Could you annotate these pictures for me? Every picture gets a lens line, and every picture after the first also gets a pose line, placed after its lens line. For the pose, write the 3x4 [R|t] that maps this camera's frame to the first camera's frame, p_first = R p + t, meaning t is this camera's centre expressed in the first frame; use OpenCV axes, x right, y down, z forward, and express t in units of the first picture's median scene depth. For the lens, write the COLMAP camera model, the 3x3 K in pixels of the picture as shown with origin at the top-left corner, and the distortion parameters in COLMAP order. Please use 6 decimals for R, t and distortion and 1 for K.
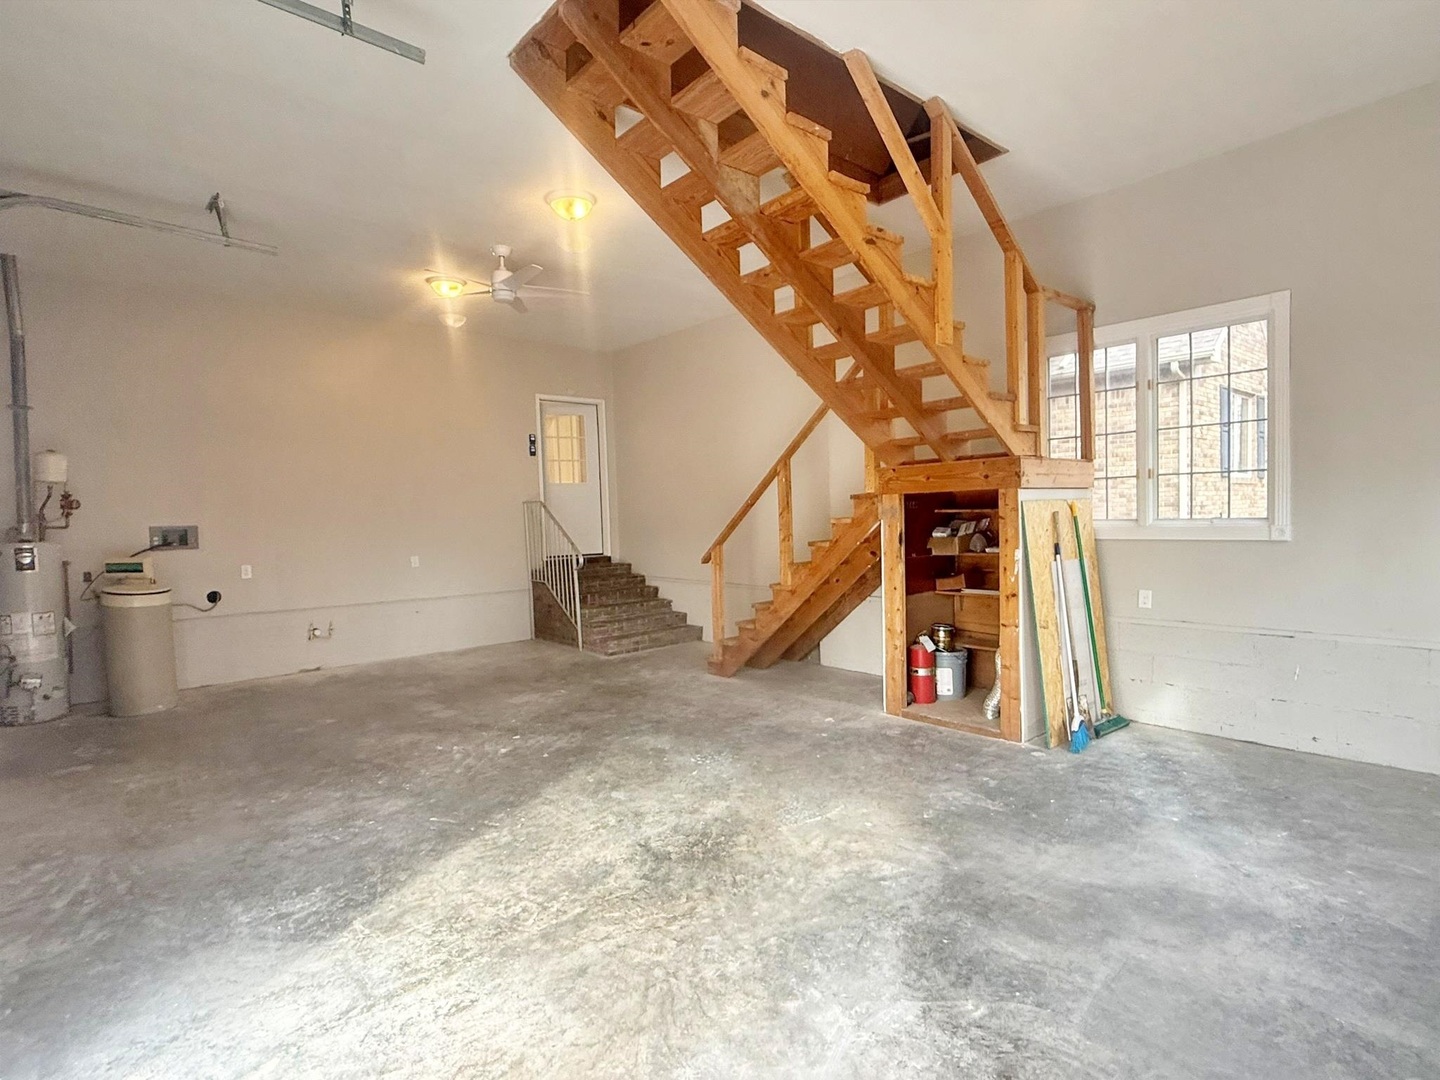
lens RADIAL K [[763.0, 0, 720.0], [0, 763.0, 540.0], [0, 0, 1]] dist [0.000082, -0.000519]
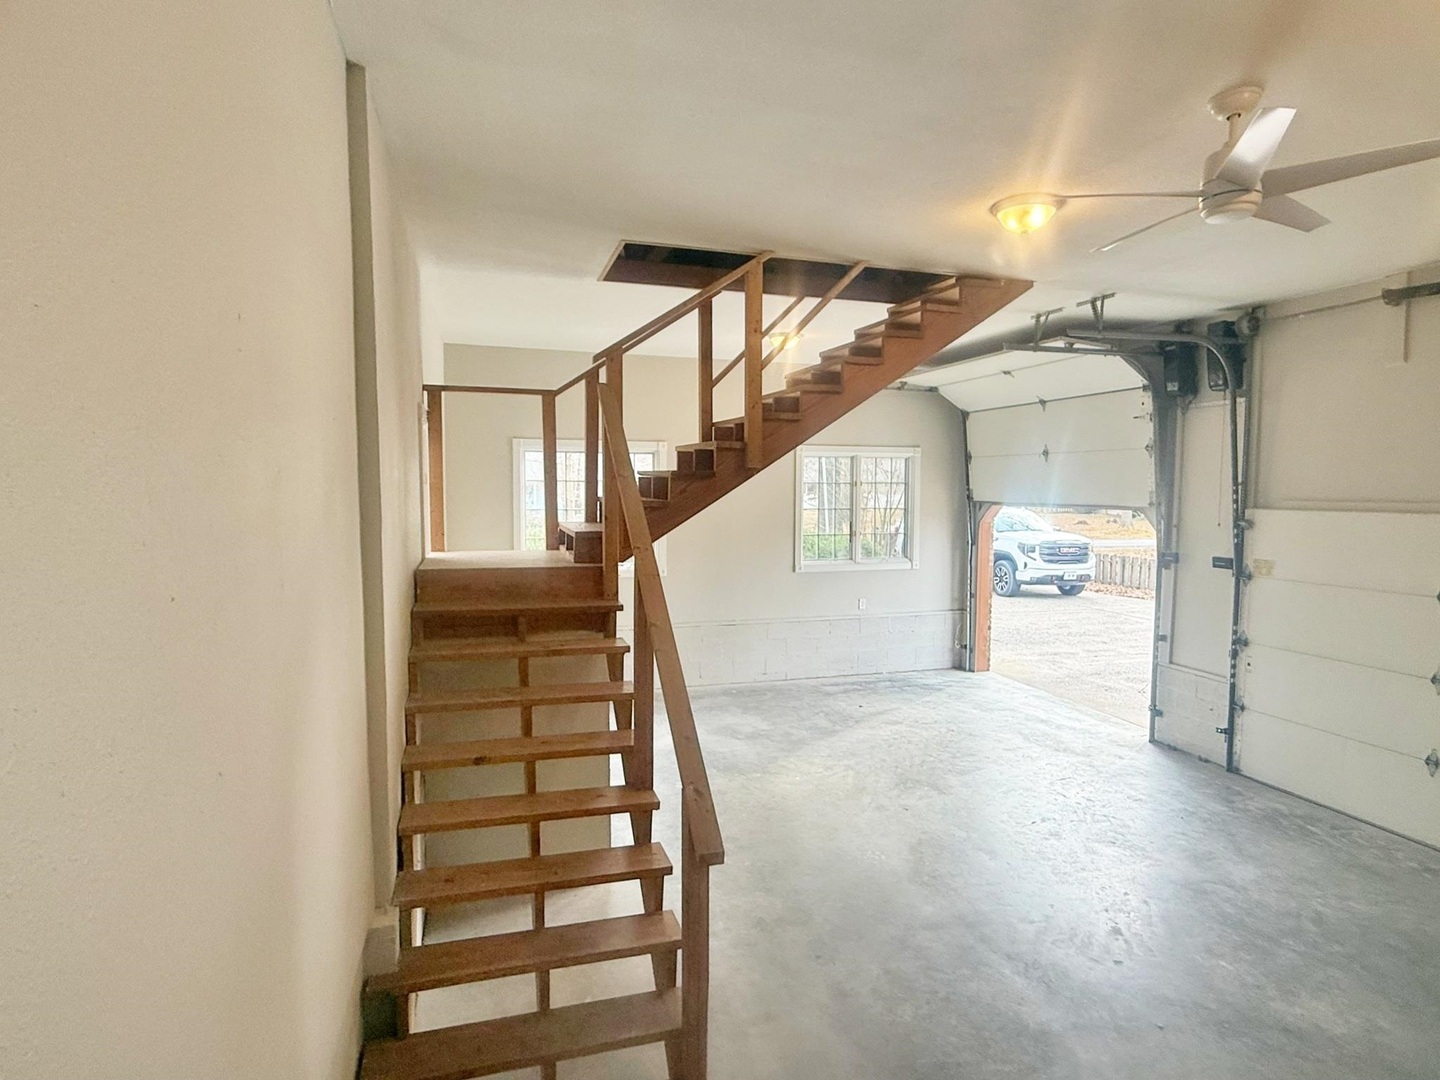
lens RADIAL K [[756.6, 0, 720.0], [0, 756.6, 540.0], [0, 0, 1]] dist [0.003506, -0.000272]
pose [[-0.911640, -0.005749, 0.410950, -0.277183], [0.034626, 0.995273, 0.090738, -0.249684], [-0.409529, 0.096950, -0.907131, 2.206059]]
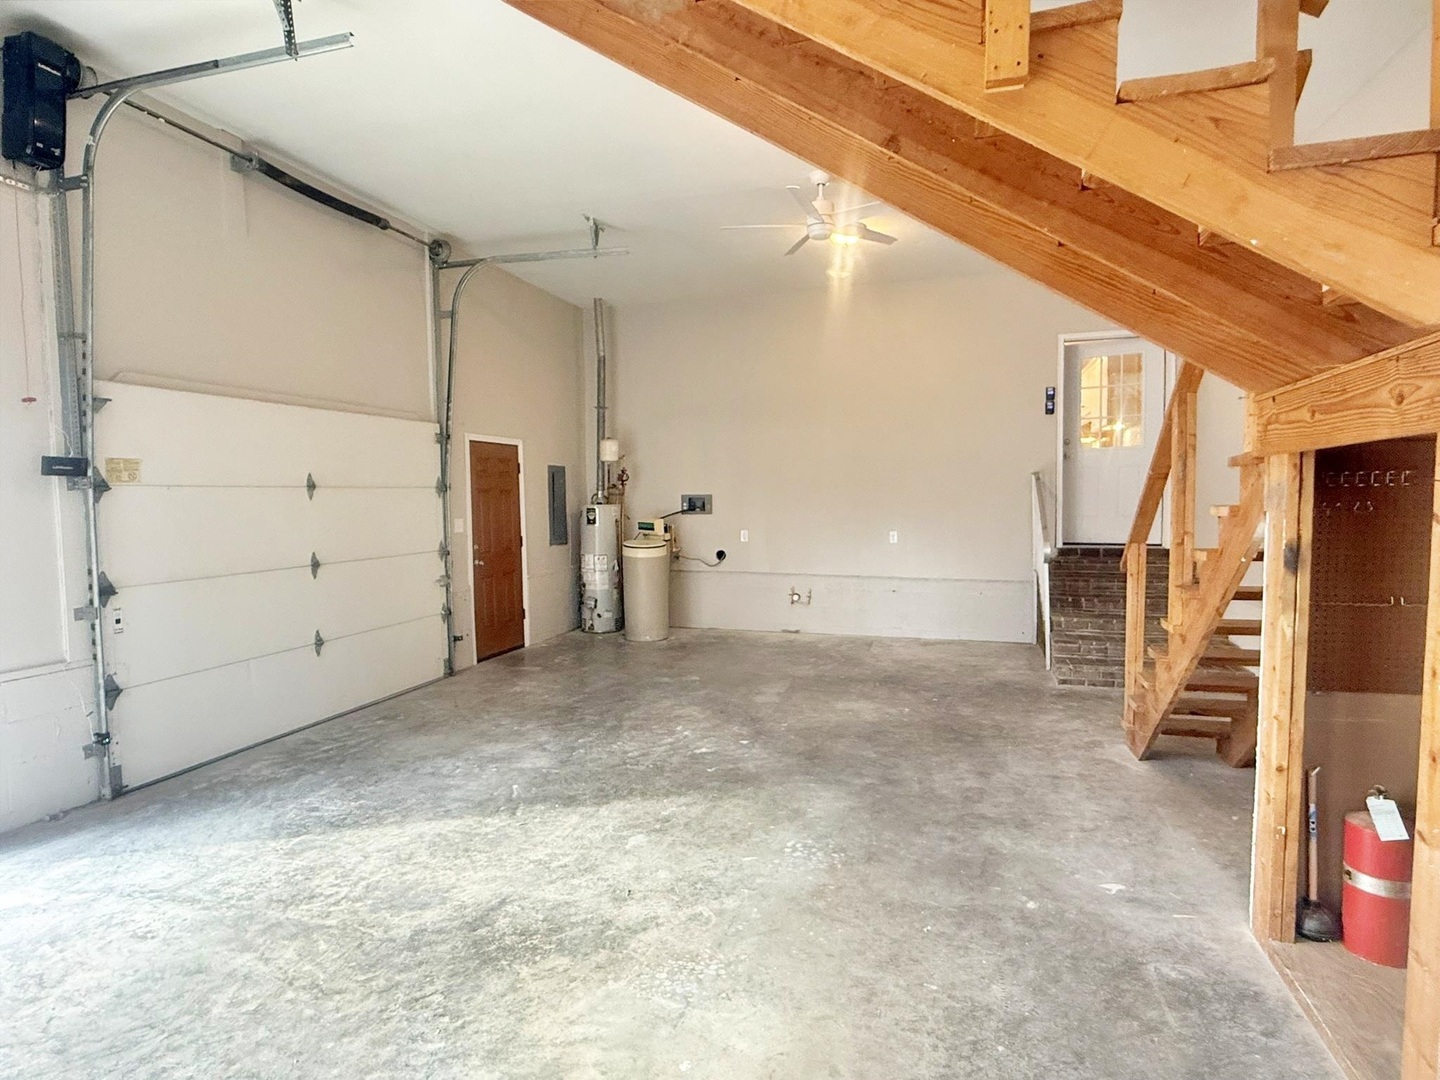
lens RADIAL K [[763.0, 0, 720.0], [0, 763.0, 540.0], [0, 0, 1]] dist [0.000082, -0.000519]
pose [[0.519607, 0.070599, -0.851483, 0.578748], [-0.036931, 0.997505, 0.060170, -0.033779], [0.853607, 0.000182, 0.520918, 0.659182]]
